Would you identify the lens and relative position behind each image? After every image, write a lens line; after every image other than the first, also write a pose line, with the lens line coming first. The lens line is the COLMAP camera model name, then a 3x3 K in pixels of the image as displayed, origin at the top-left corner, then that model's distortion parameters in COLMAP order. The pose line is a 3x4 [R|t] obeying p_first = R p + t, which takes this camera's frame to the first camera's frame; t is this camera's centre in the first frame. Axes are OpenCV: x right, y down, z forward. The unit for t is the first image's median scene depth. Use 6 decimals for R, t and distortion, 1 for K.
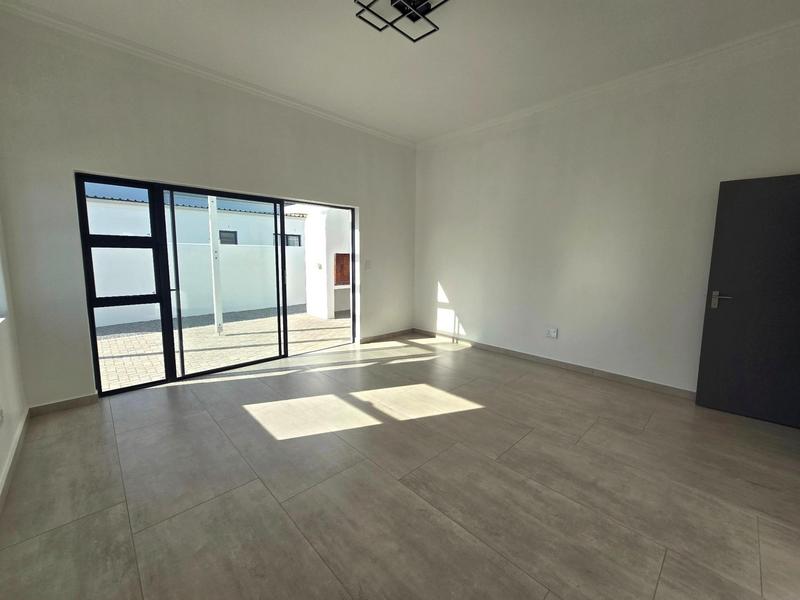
lens RADIAL K [[327.3, 0, 403.5], [0, 327.3, 302.0], [0, 0, 1]] dist [-0.001434, -0.000257]
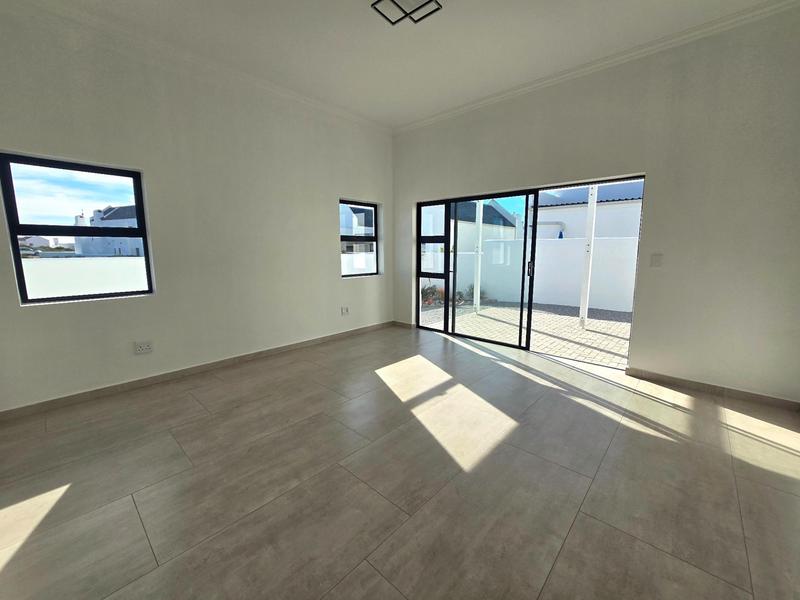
lens RADIAL K [[327.3, 0, 398.9], [0, 327.3, 302.1], [0, 0, 1]] dist [-0.001434, -0.000257]
pose [[0.055858, 0.147176, -0.987532, 0.697452], [-0.142625, 0.980109, 0.138002, -0.067586], [0.988199, 0.133138, 0.075738, 0.643381]]
